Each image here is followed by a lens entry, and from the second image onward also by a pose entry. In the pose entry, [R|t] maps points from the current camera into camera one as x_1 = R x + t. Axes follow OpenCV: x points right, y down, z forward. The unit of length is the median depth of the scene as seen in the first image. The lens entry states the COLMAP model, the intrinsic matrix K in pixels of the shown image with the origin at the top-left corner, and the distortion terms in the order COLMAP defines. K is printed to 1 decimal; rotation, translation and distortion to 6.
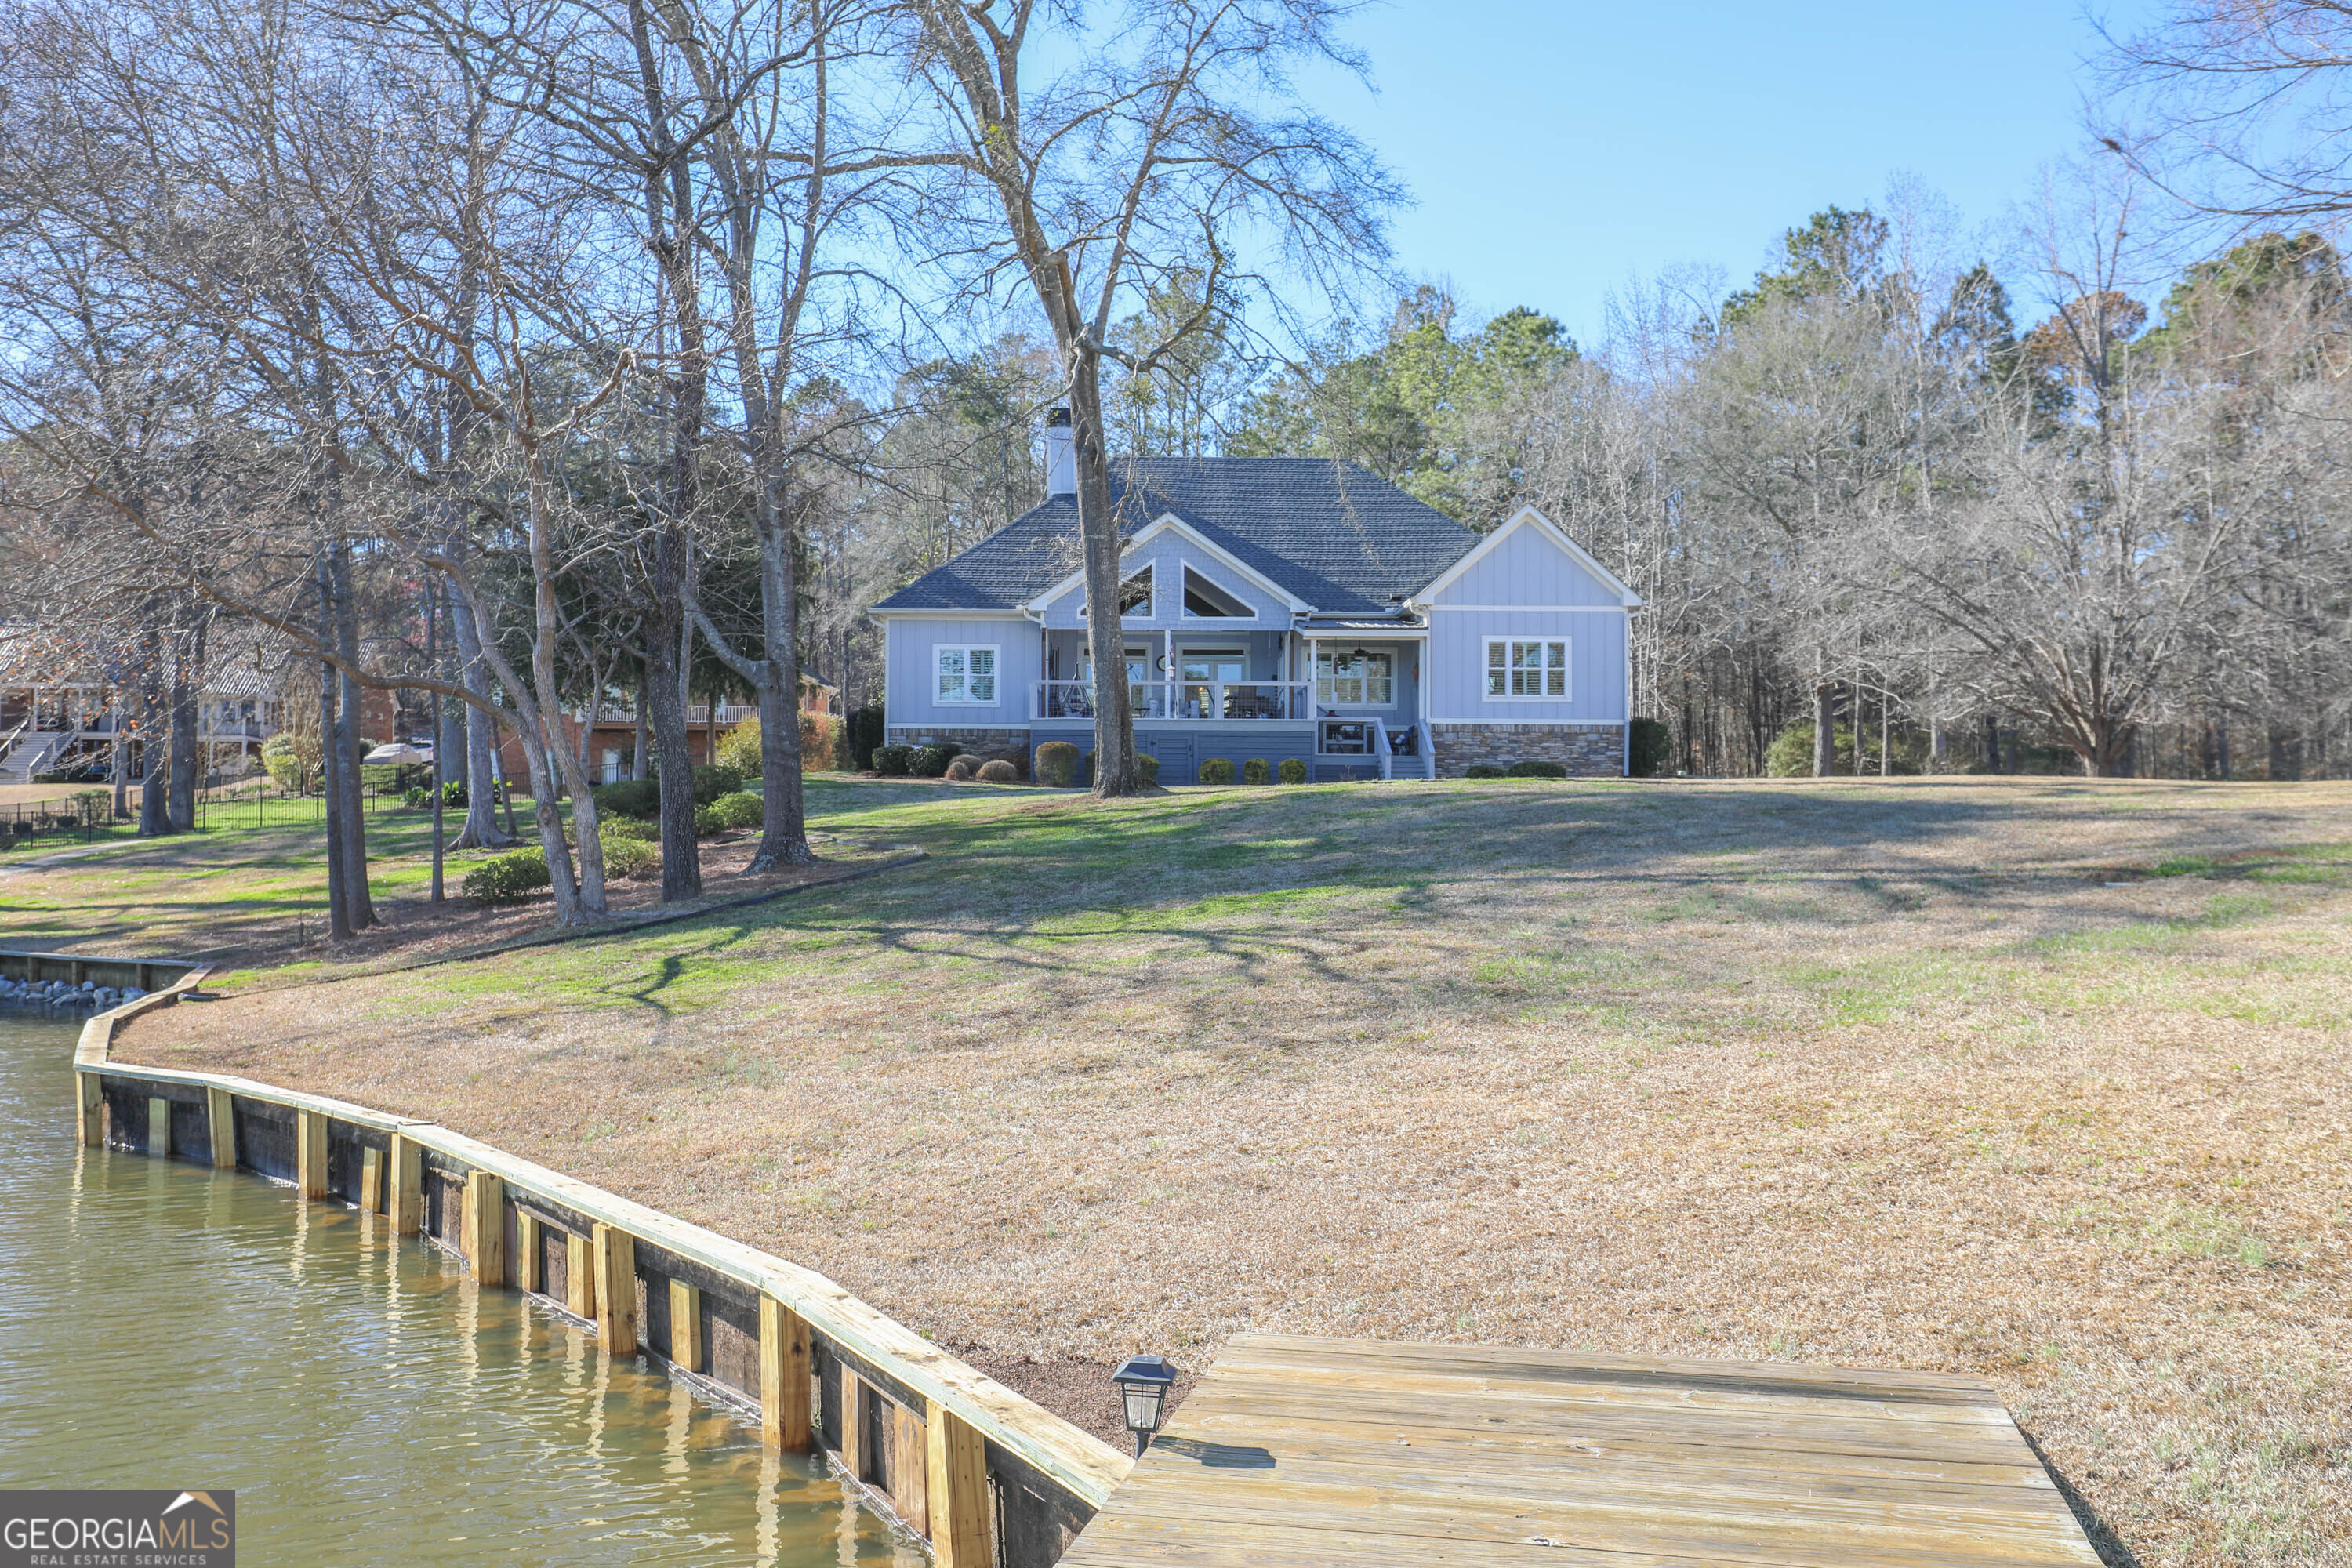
lens RADIAL K [[2077.0, 0, 1173.0], [0, 2077.0, 783.9], [0, 0, 1]] dist [0.008711, 0.003393]
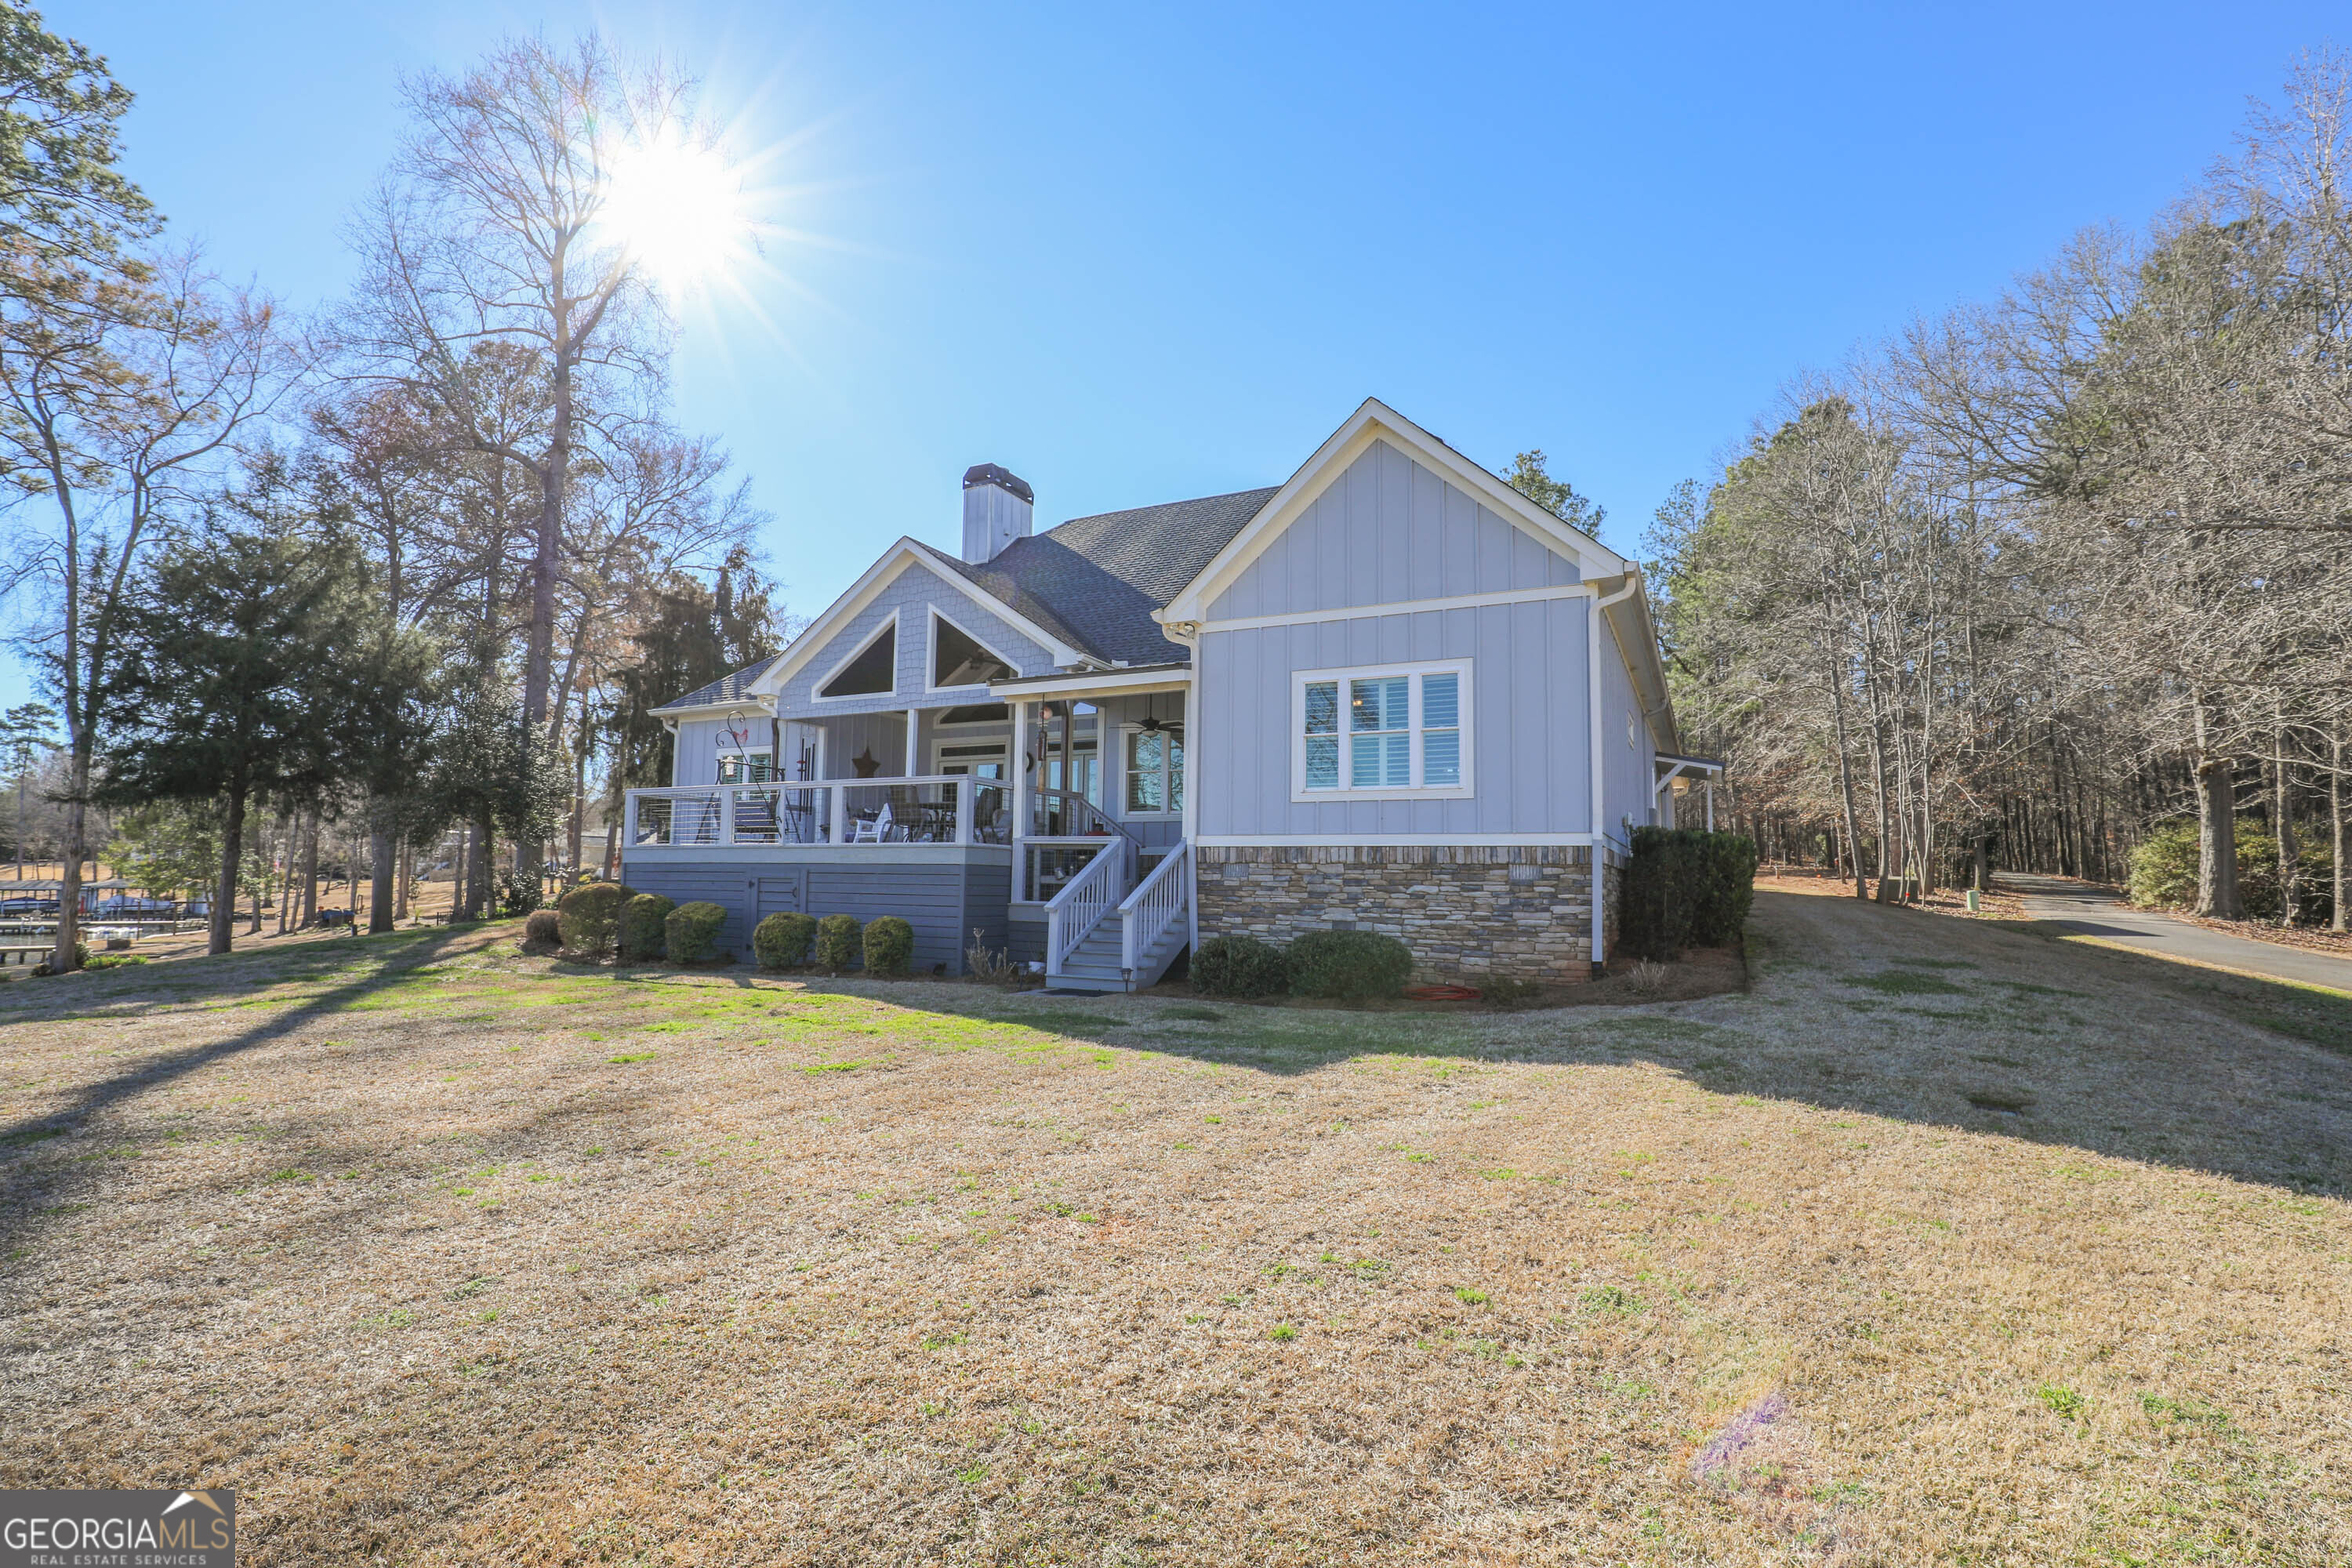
lens RADIAL K [[1086.1, 0, 1186.9], [0, 1086.1, 794.8], [0, 0, 1]] dist [-0.033171, 0.000999]
pose [[0.882508, -0.030716, -0.469294, 0.248620], [0.002679, 0.998177, -0.060293, -0.025422], [0.470290, 0.051952, 0.880981, 0.753435]]
